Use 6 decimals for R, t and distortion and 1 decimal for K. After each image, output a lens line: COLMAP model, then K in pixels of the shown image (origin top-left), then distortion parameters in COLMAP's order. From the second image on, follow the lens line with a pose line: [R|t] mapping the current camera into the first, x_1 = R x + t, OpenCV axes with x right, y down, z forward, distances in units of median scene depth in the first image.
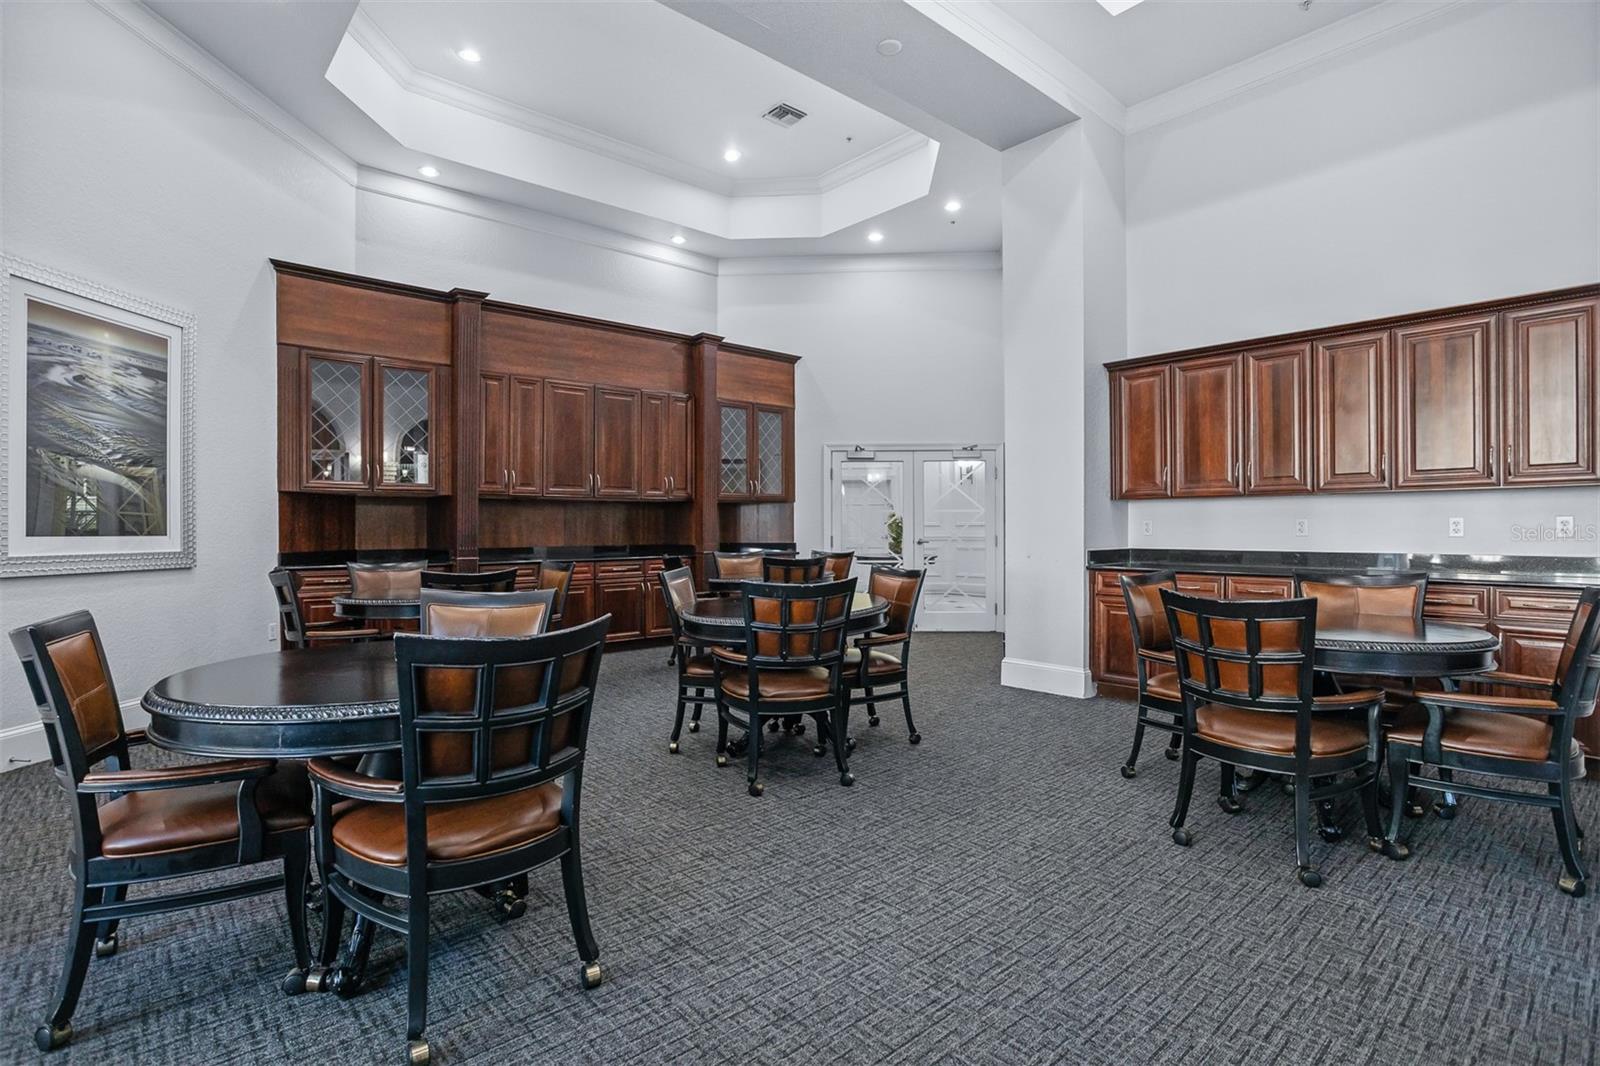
lens RADIAL K [[786.6, 0, 800.0], [0, 786.6, 533.0], [0, 0, 1]] dist [-0.057066, 0.035417]
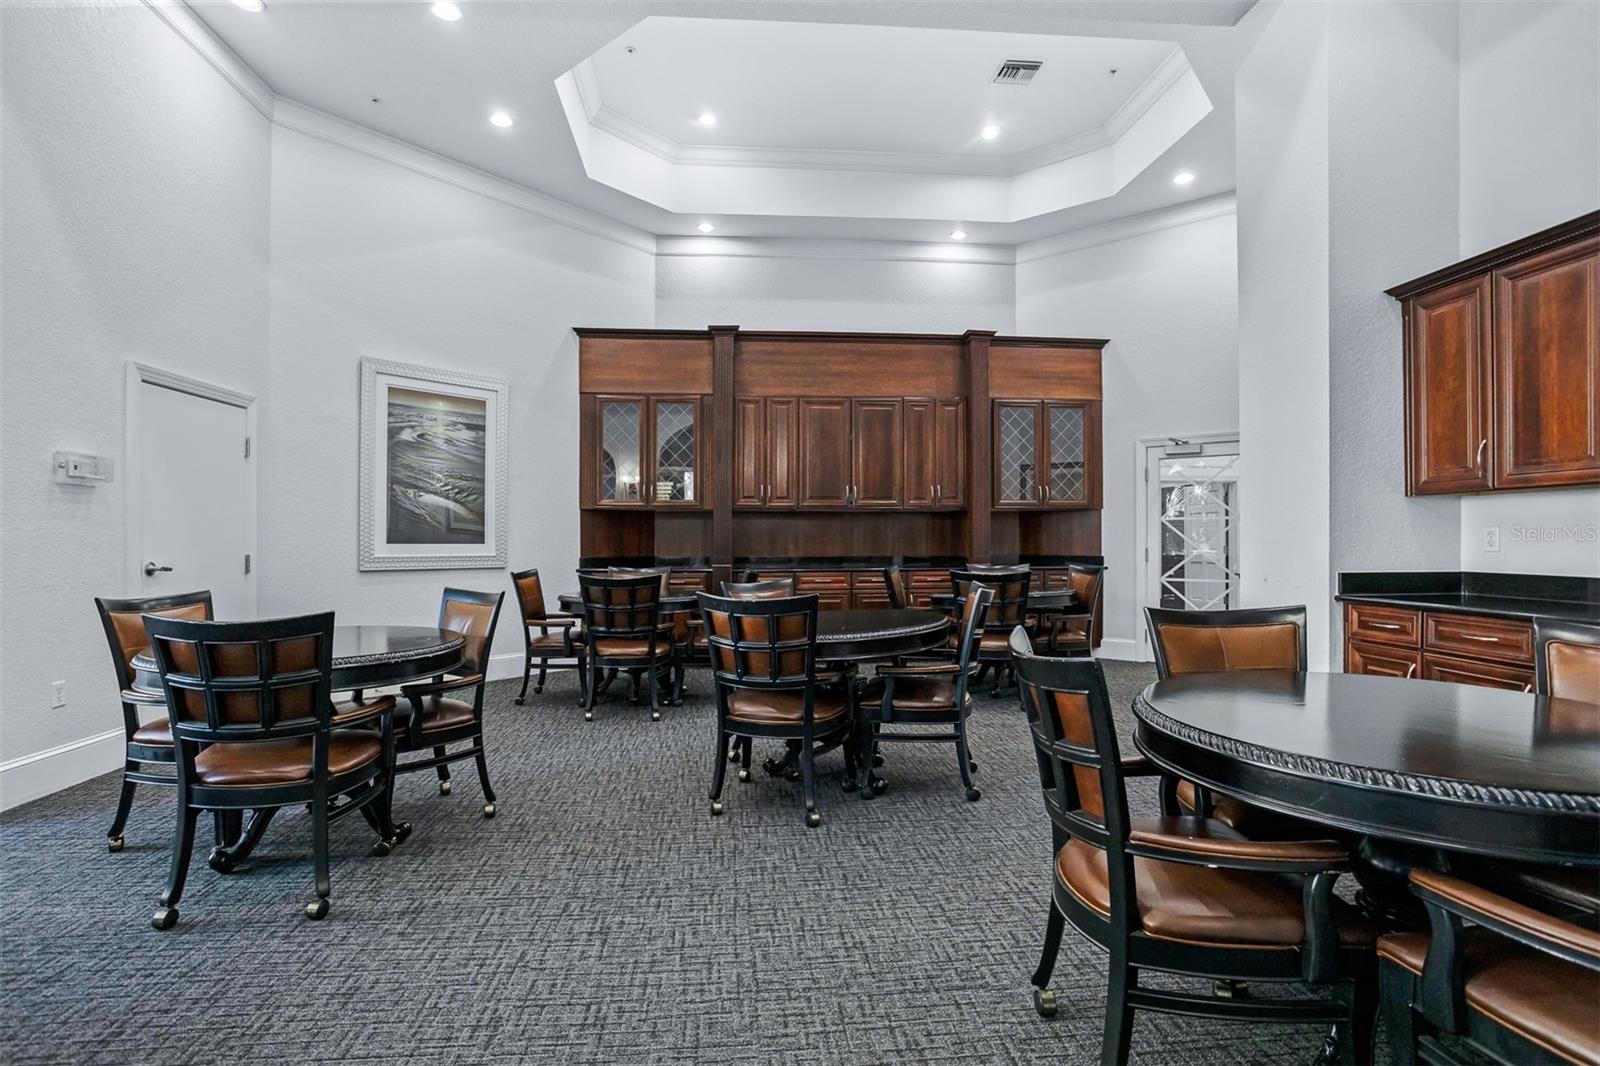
lens RADIAL K [[789.9, 0, 797.2], [0, 789.9, 544.8], [0, 0, 1]] dist [-0.062644, 0.035951]
pose [[0.800450, 0.005719, -0.599372, 0.359942], [-0.005032, 0.999983, 0.002822, -0.001083], [0.599378, 0.000757, 0.800466, 0.167571]]
